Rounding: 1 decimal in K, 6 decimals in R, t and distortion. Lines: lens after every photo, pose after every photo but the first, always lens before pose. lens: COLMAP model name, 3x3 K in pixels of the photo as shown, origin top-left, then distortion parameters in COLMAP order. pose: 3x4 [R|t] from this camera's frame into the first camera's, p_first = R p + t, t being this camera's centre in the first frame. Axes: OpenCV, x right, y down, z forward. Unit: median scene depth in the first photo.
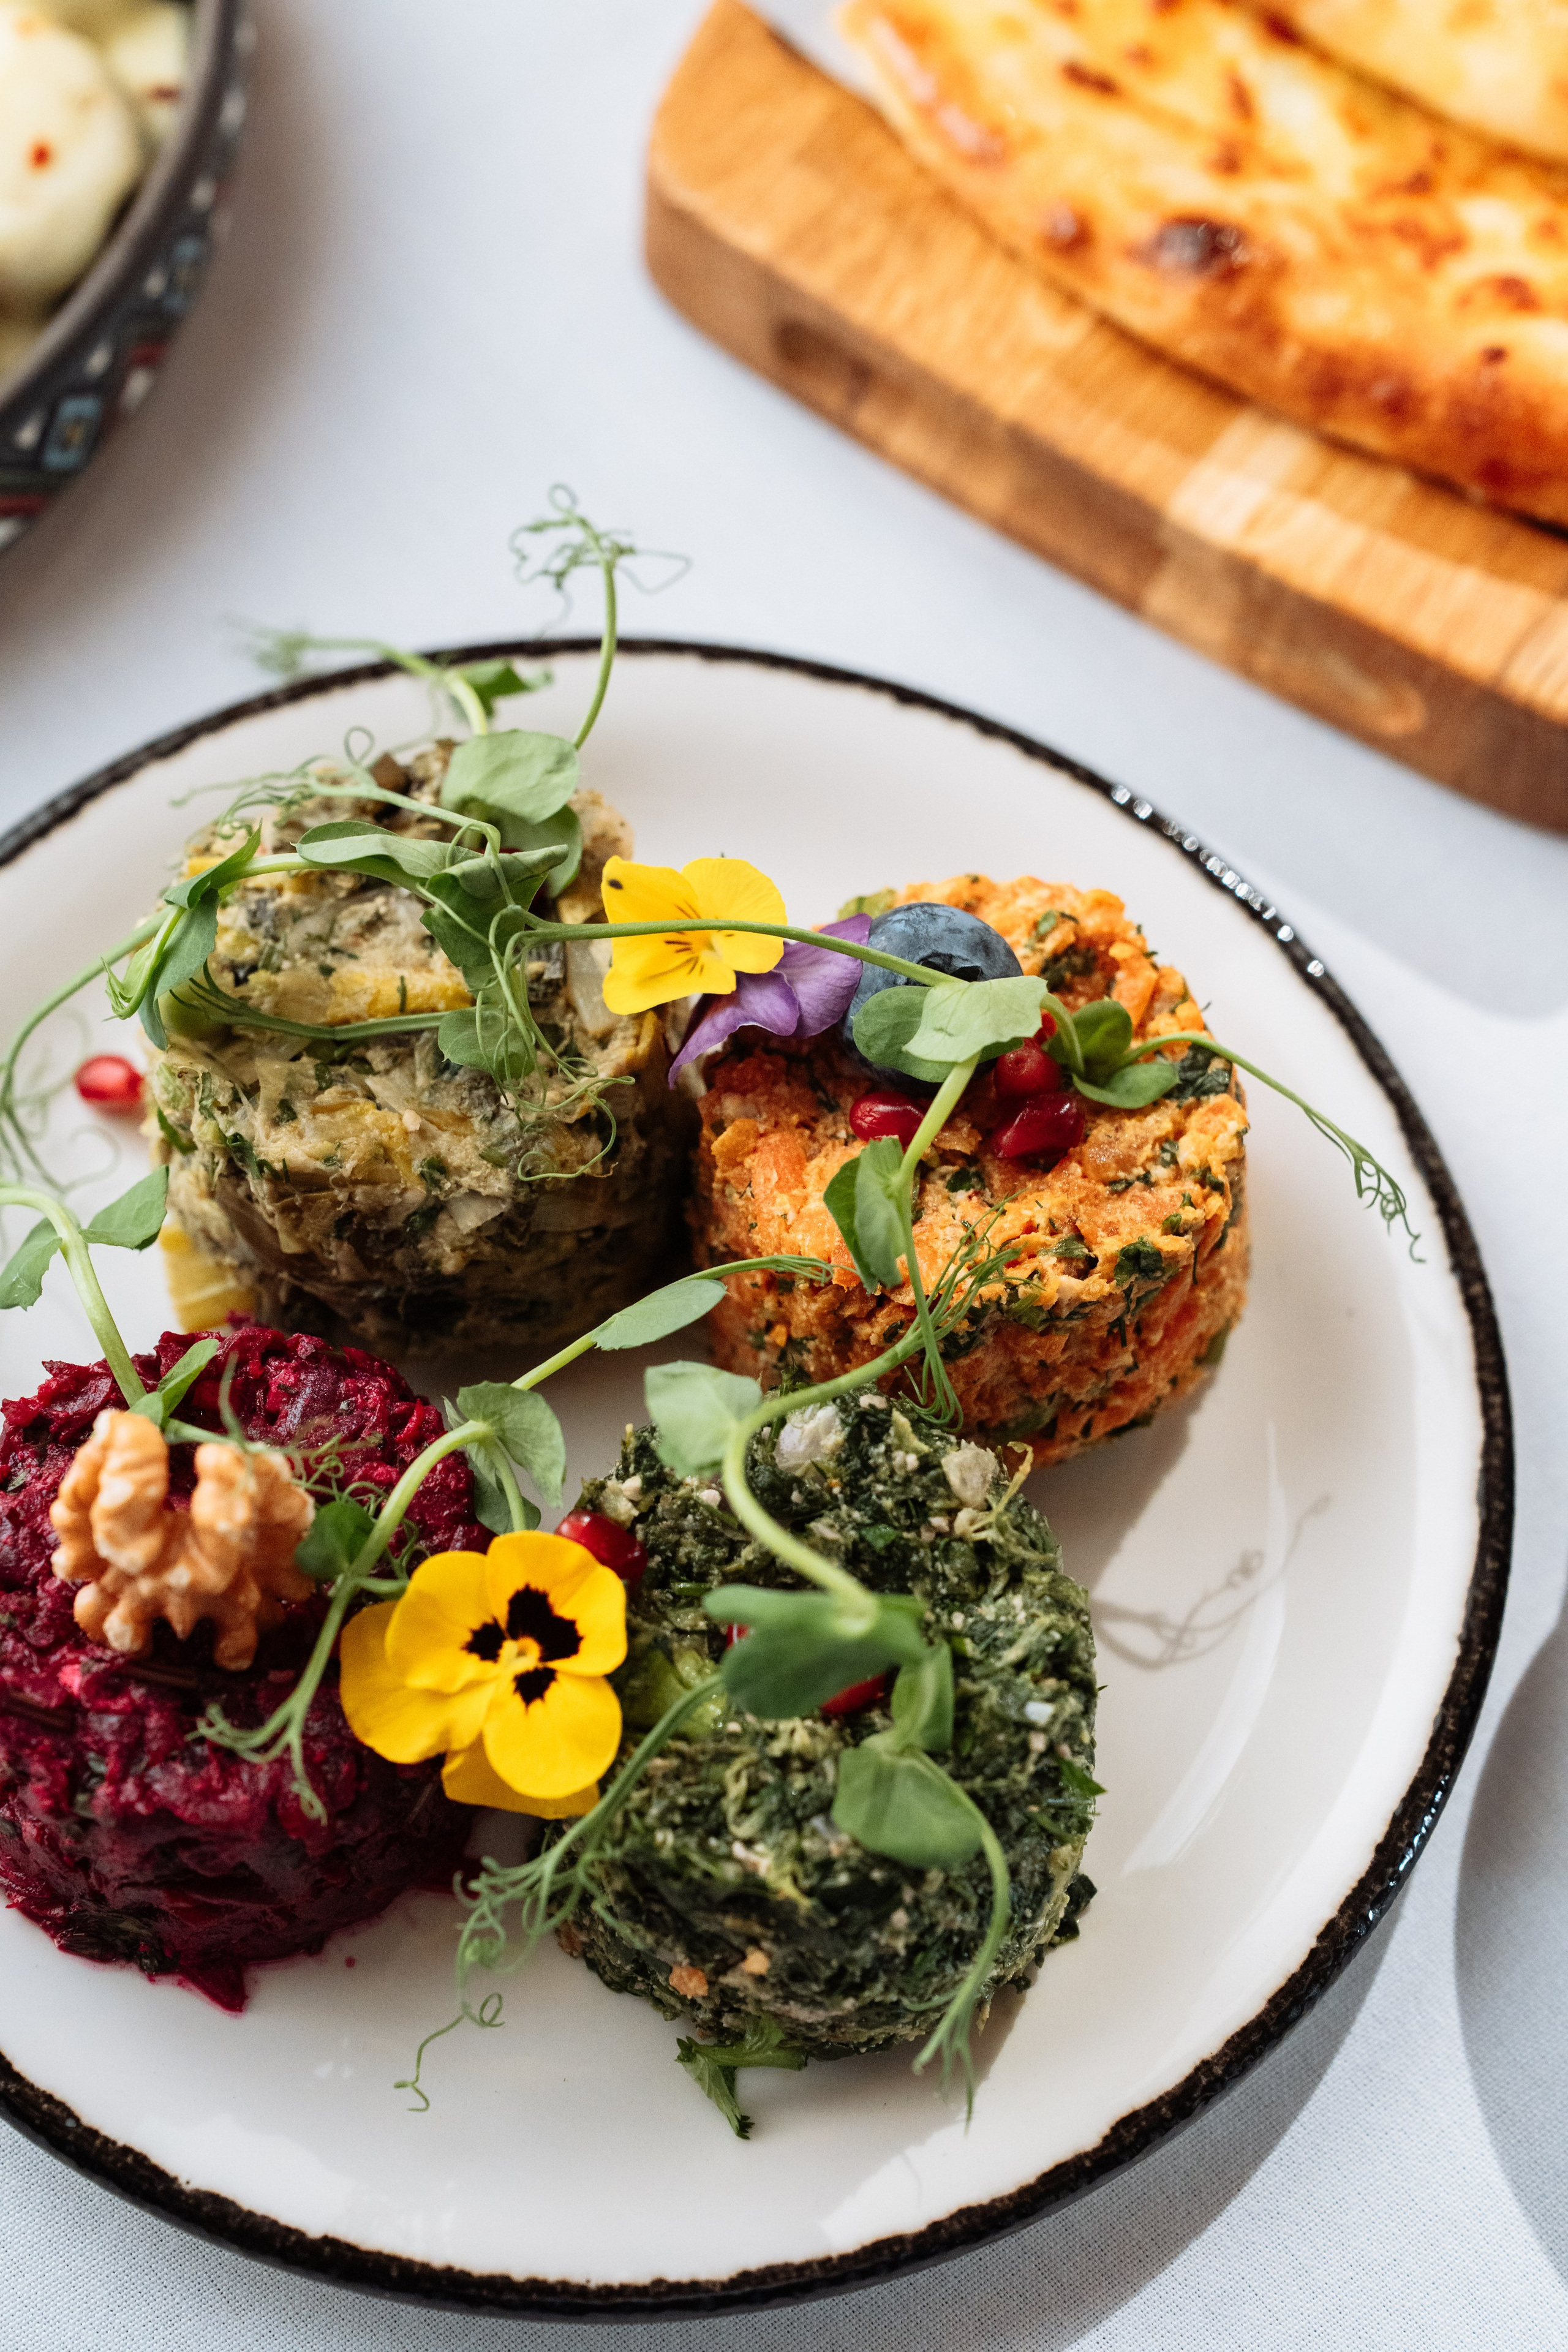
lens RADIAL K [[4443.5, 0, 787.7], [0, 4443.5, 1166.9], [0, 0, 1]] dist [0.011829, -0.052341]
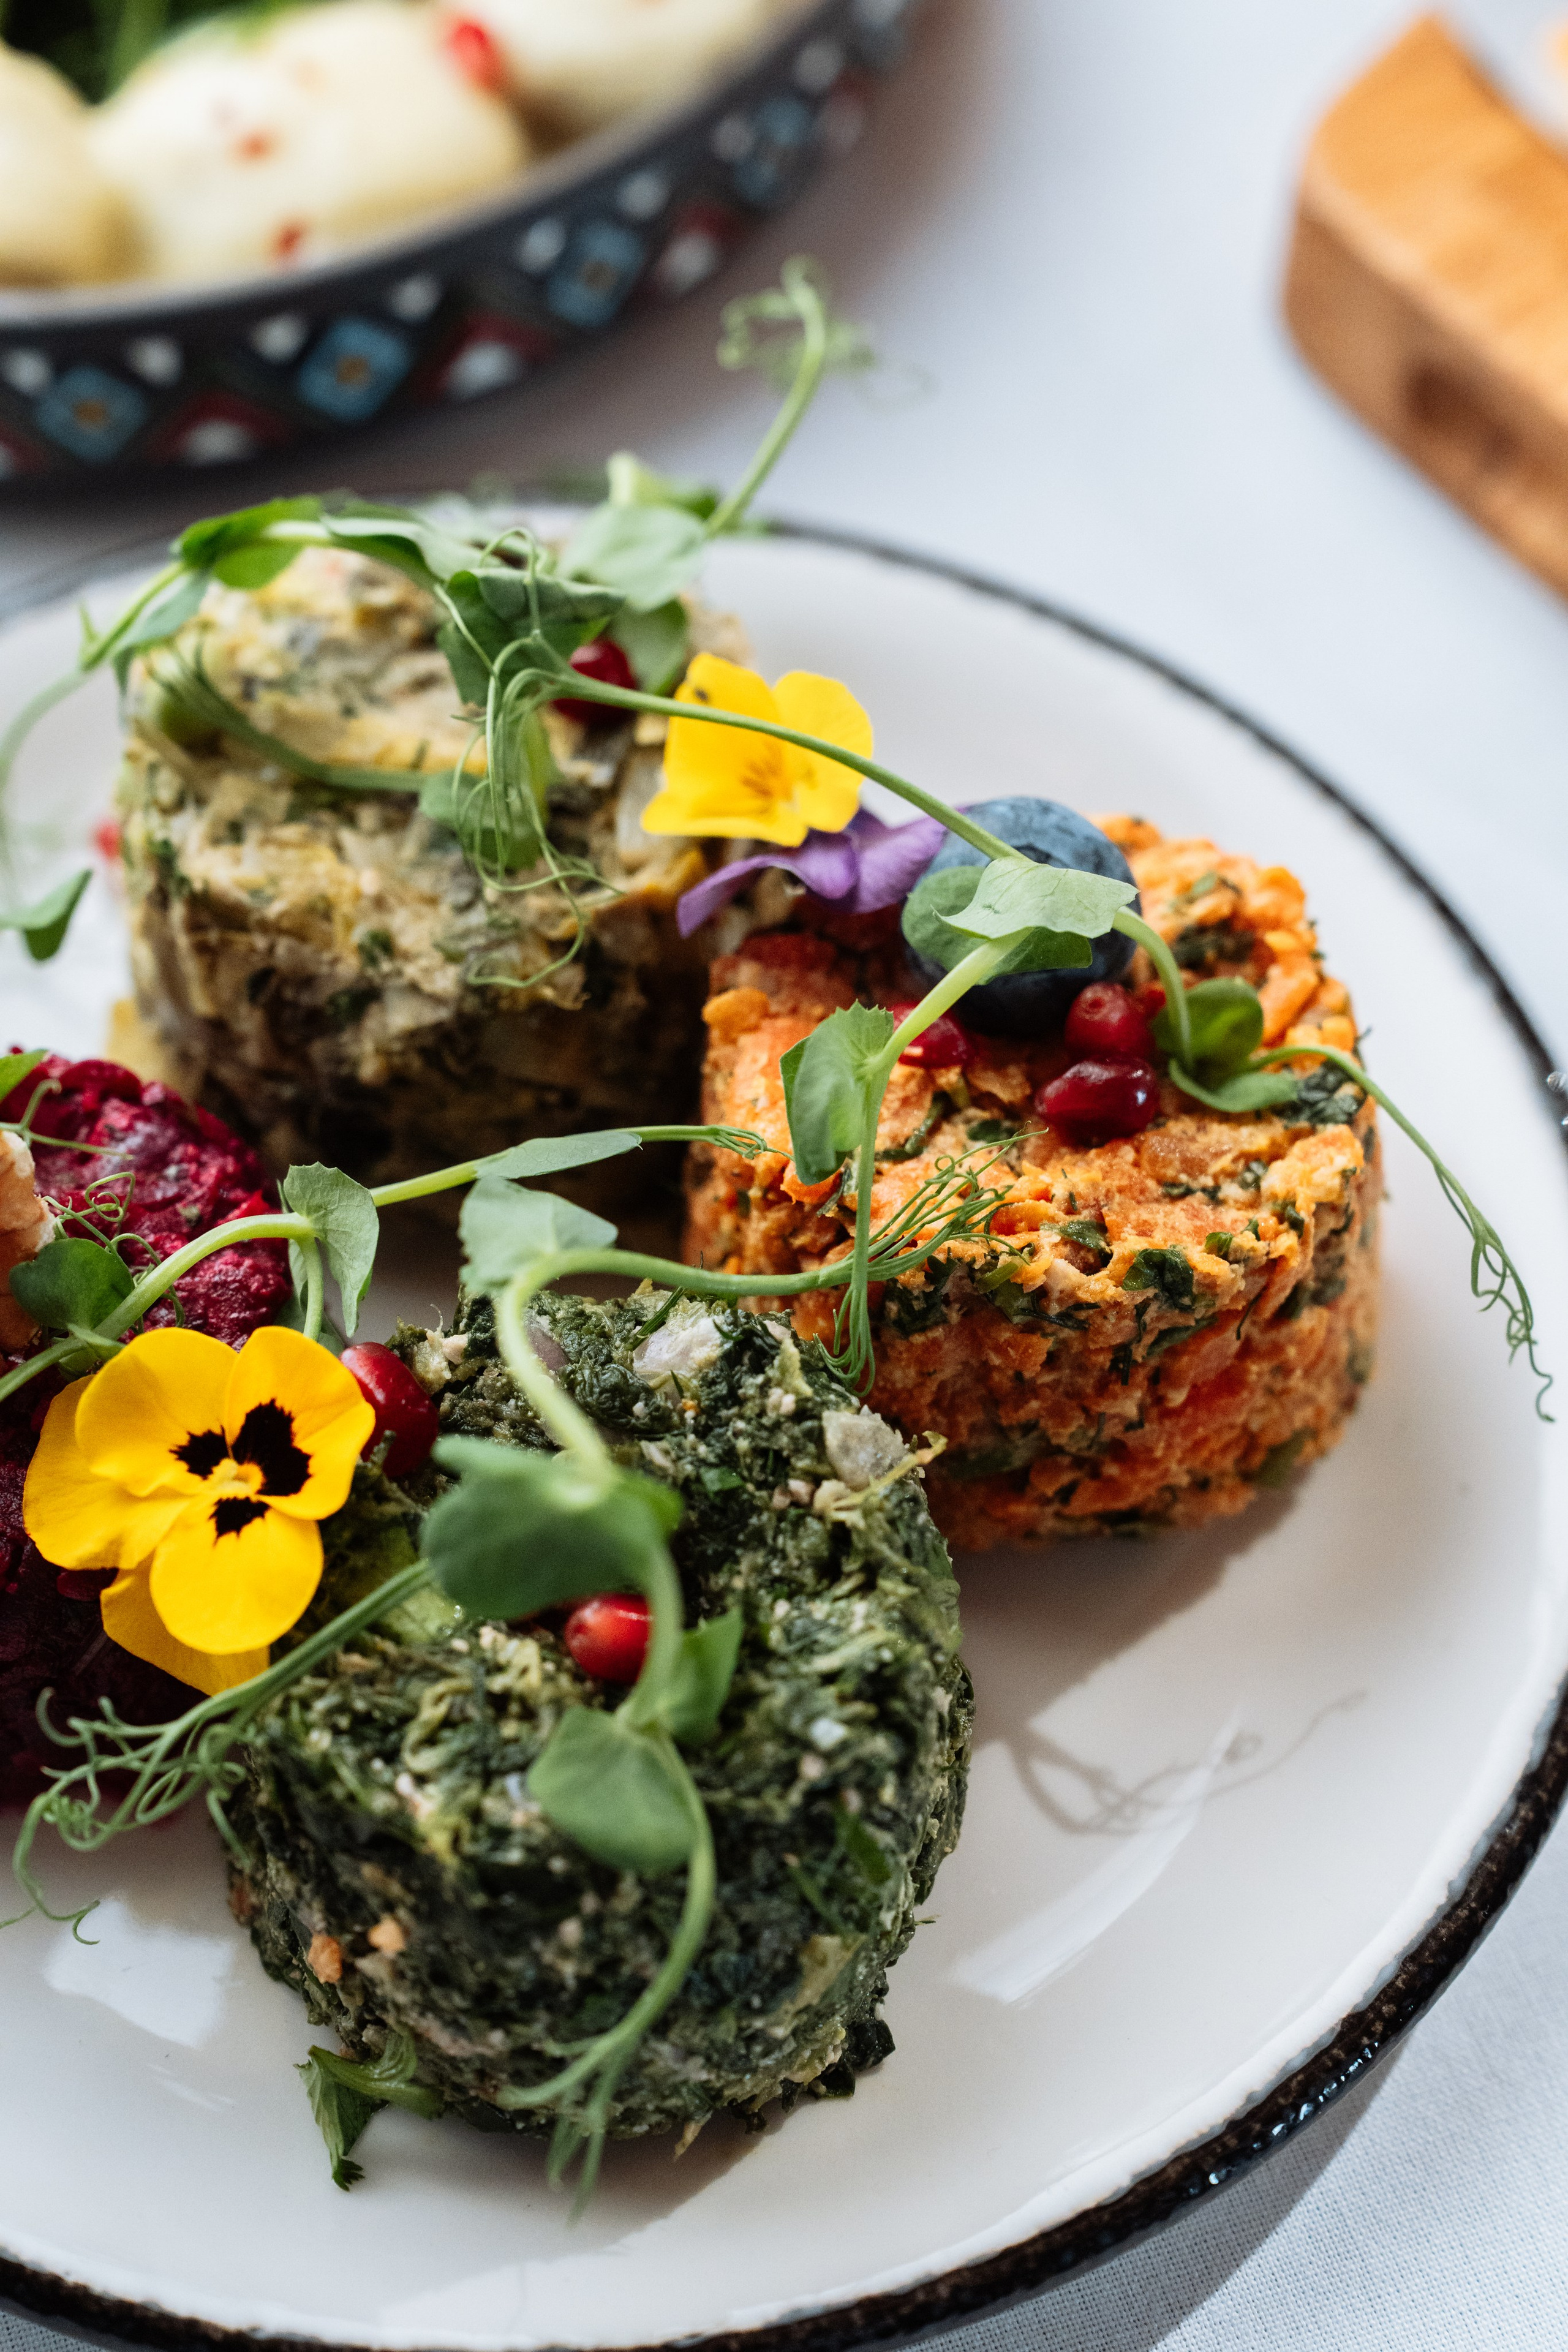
lens RADIAL K [[4484.0, 0, 784.0], [0, 4484.0, 1176.0], [0, 0, 1]] dist [0.006812, -0.195132]
pose [[0.941333, 0.260677, -0.214335, 0.185735], [-0.292017, 0.947521, -0.130116, 0.130756], [0.169168, 0.185072, 0.968055, 0.221551]]
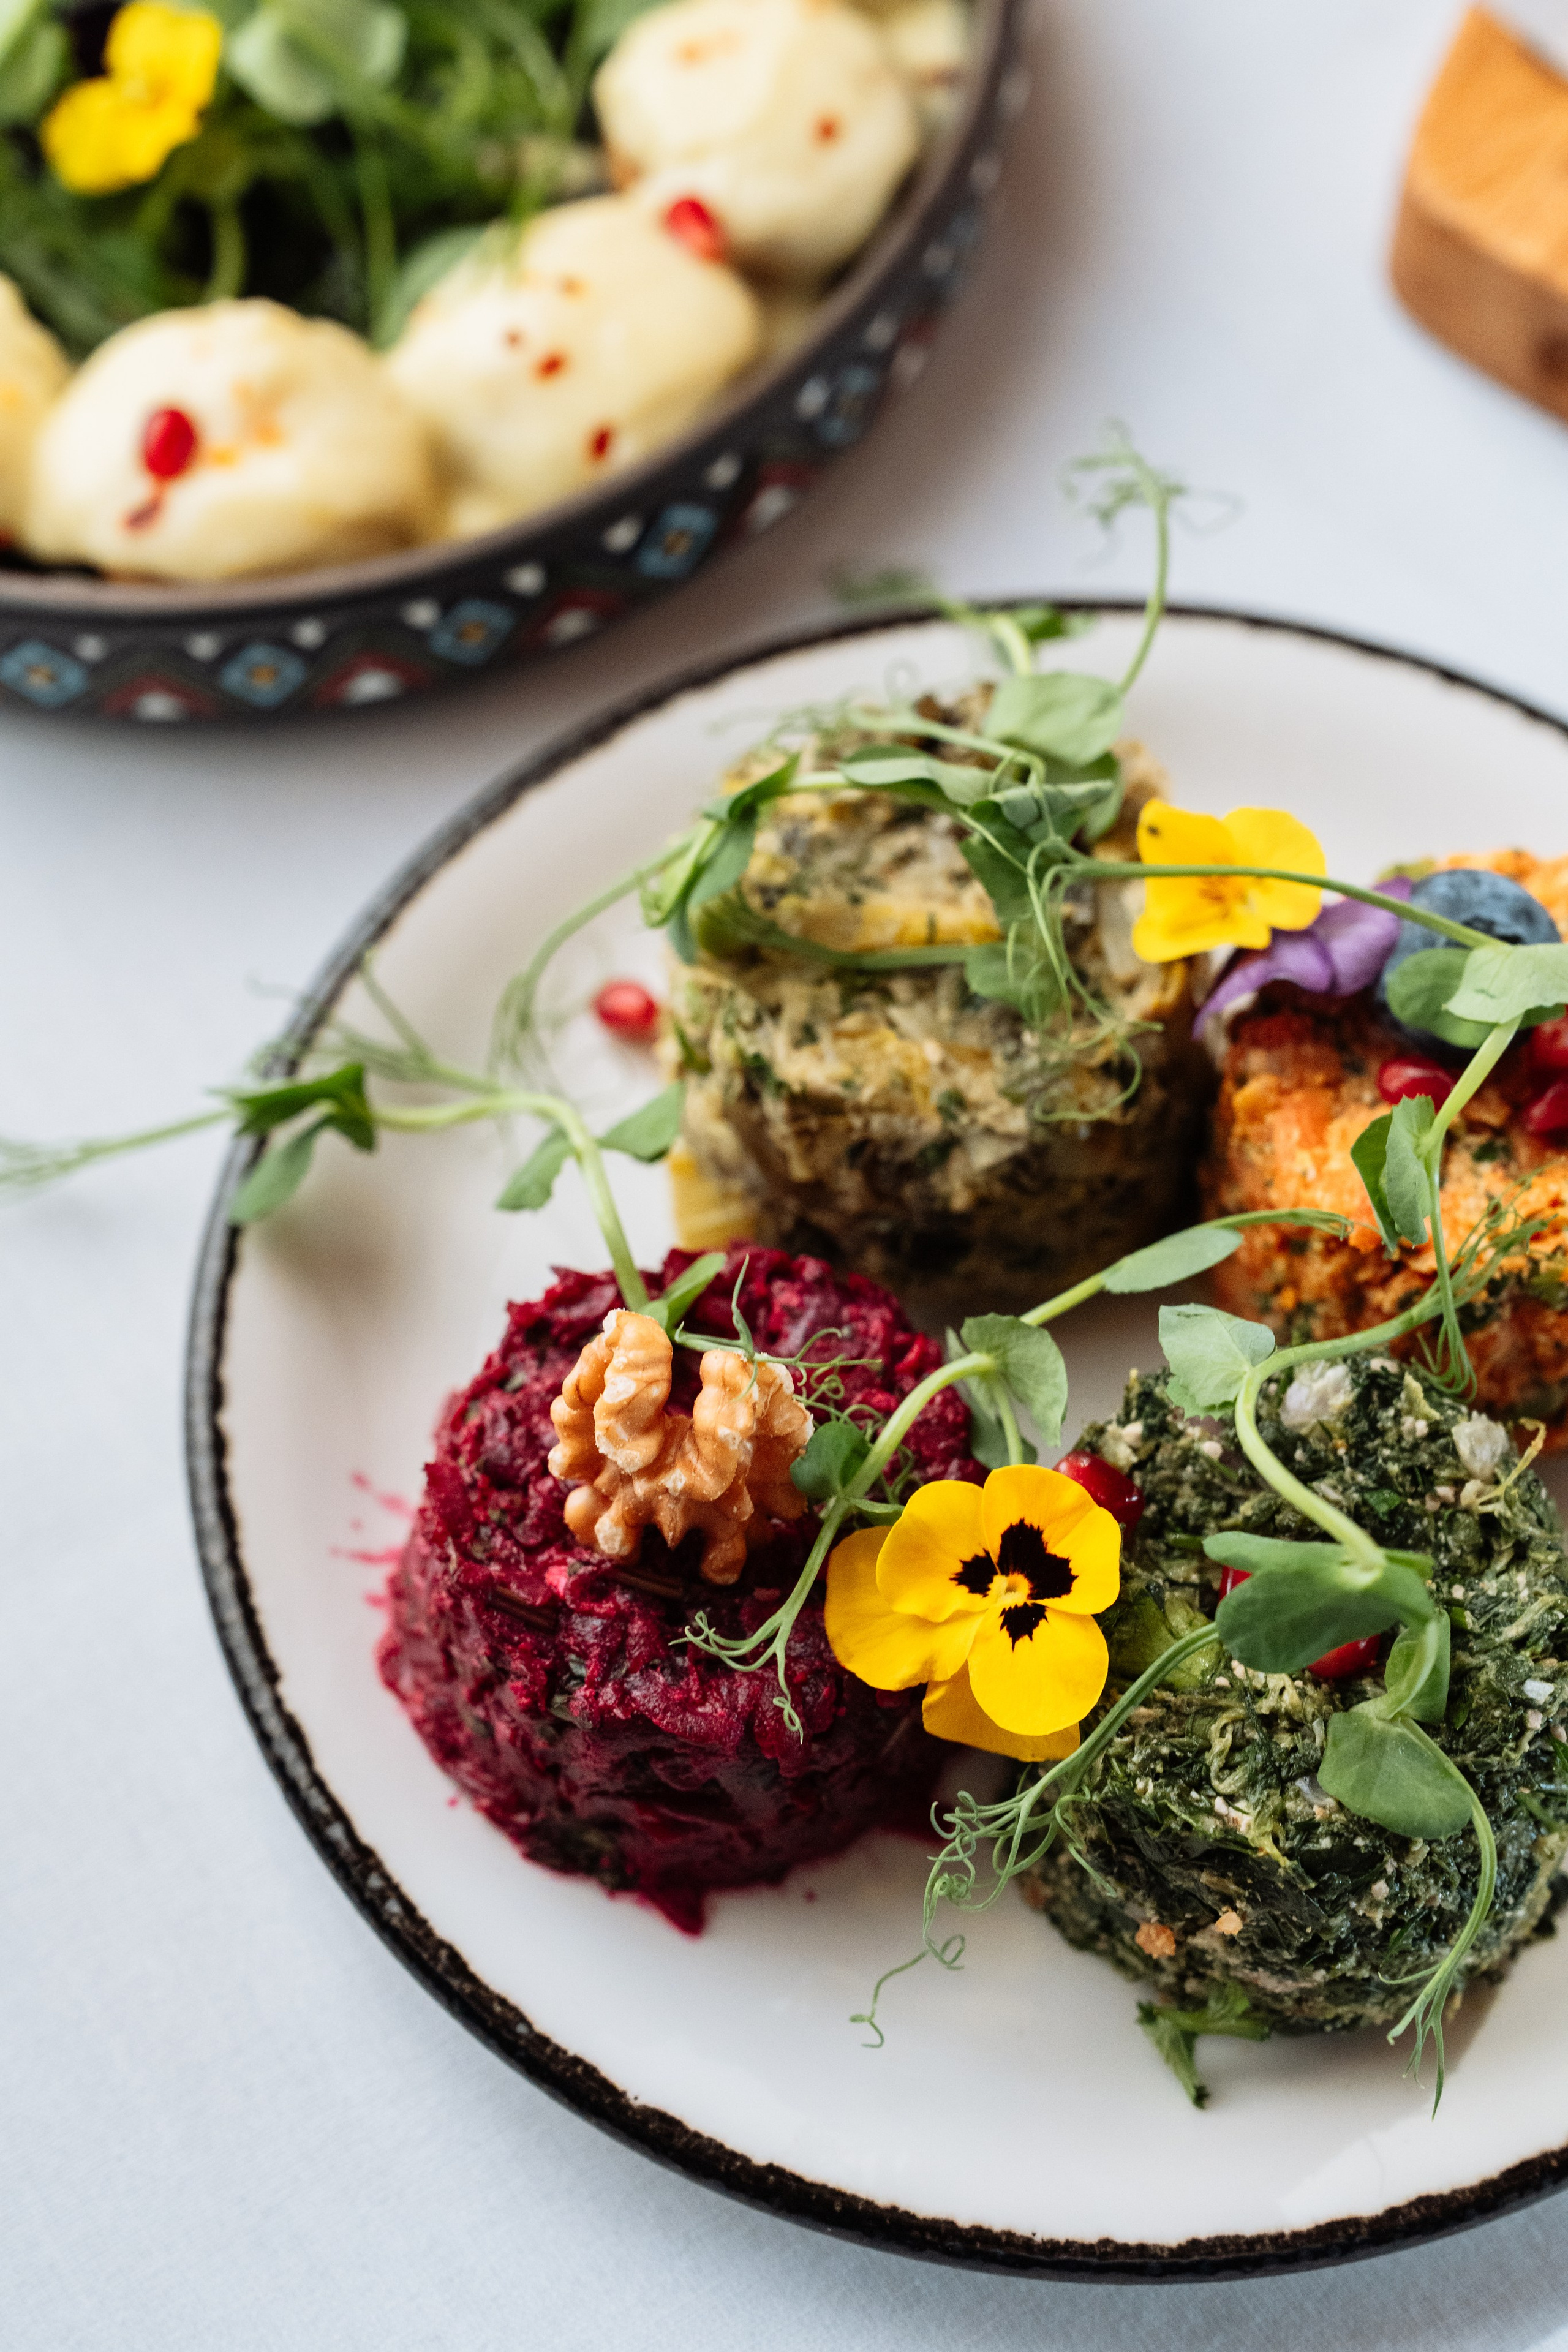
lens RADIAL K [[4443.5, 0, 787.7], [0, 4443.5, 1166.9], [0, 0, 1]] dist [0.011829, -0.052341]
pose [[0.993222, 0.069758, -0.092977, -0.023452], [-0.072281, 0.997094, -0.024048, 0.042368], [0.091029, 0.030605, 0.995378, 0.011890]]
